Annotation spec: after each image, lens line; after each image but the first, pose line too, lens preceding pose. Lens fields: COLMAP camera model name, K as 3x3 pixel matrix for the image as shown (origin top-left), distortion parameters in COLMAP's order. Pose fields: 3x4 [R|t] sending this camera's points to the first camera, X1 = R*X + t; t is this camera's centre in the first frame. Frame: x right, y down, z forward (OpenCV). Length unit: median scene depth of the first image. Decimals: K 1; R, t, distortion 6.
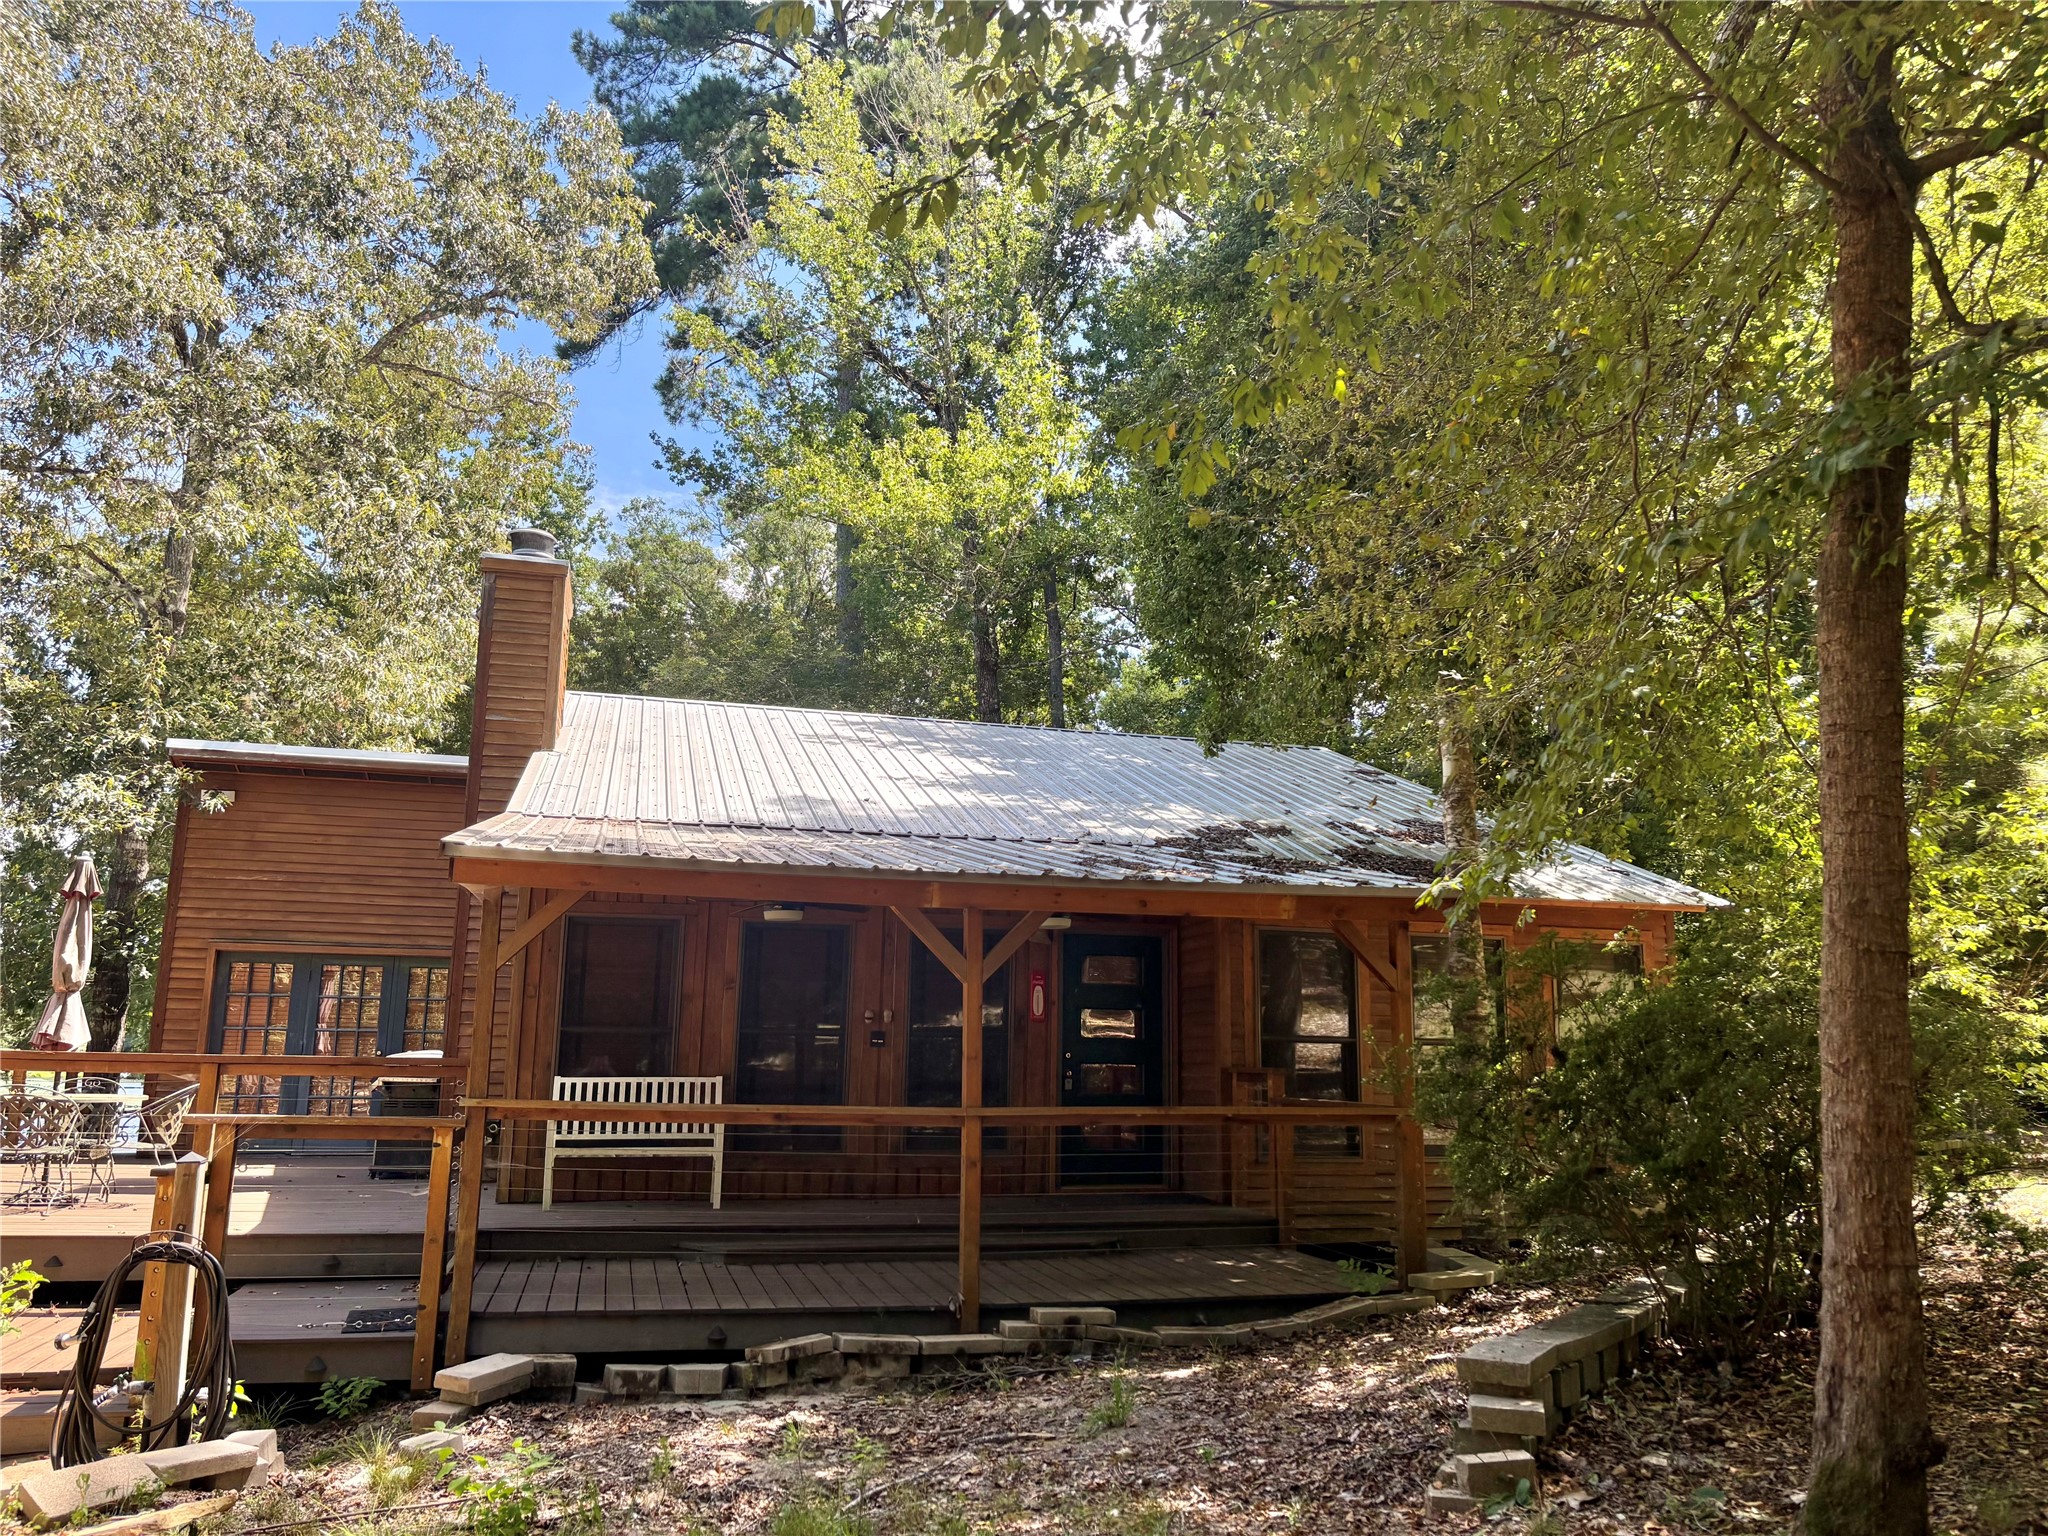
lens RADIAL K [[1570.4, 0, 1023.3], [0, 1570.4, 769.7], [0, 0, 1]] dist [-0.000557, -0.000181]
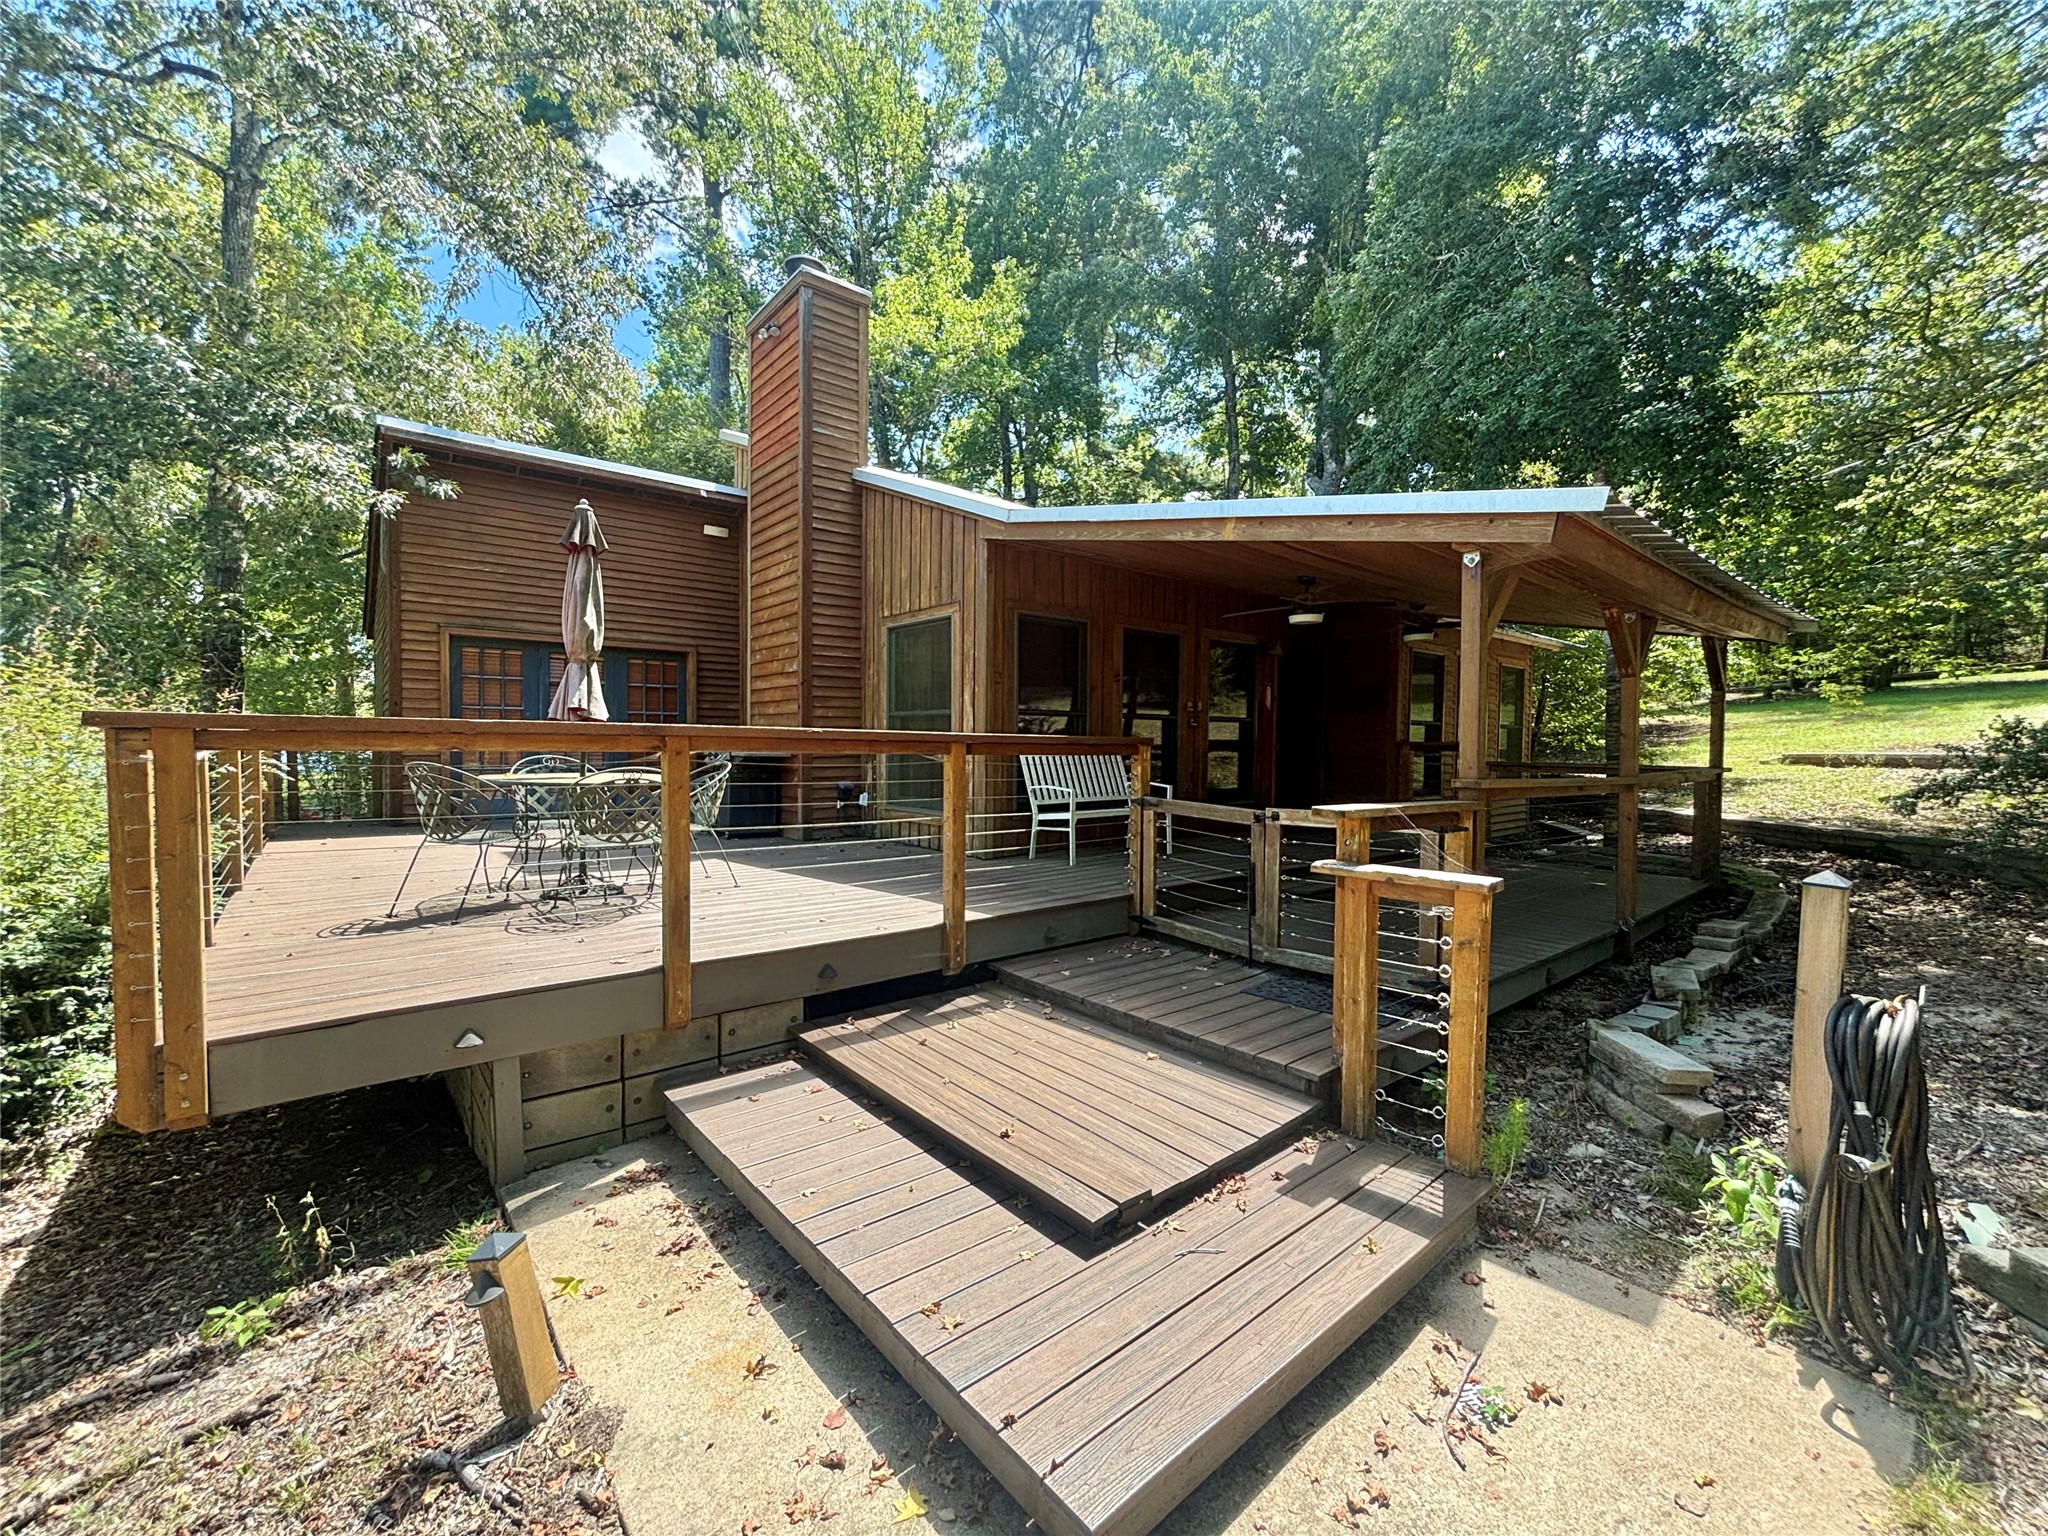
lens RADIAL K [[830.5, 0, 1024.5], [0, 830.5, 766.5], [0, 0, 1]] dist [-0.001030, -0.000042]
pose [[0.912283, -0.012450, 0.409371, -0.525060], [-0.077185, 0.976401, 0.201701, 0.079243], [-0.402222, -0.215606, 0.889793, 0.437760]]
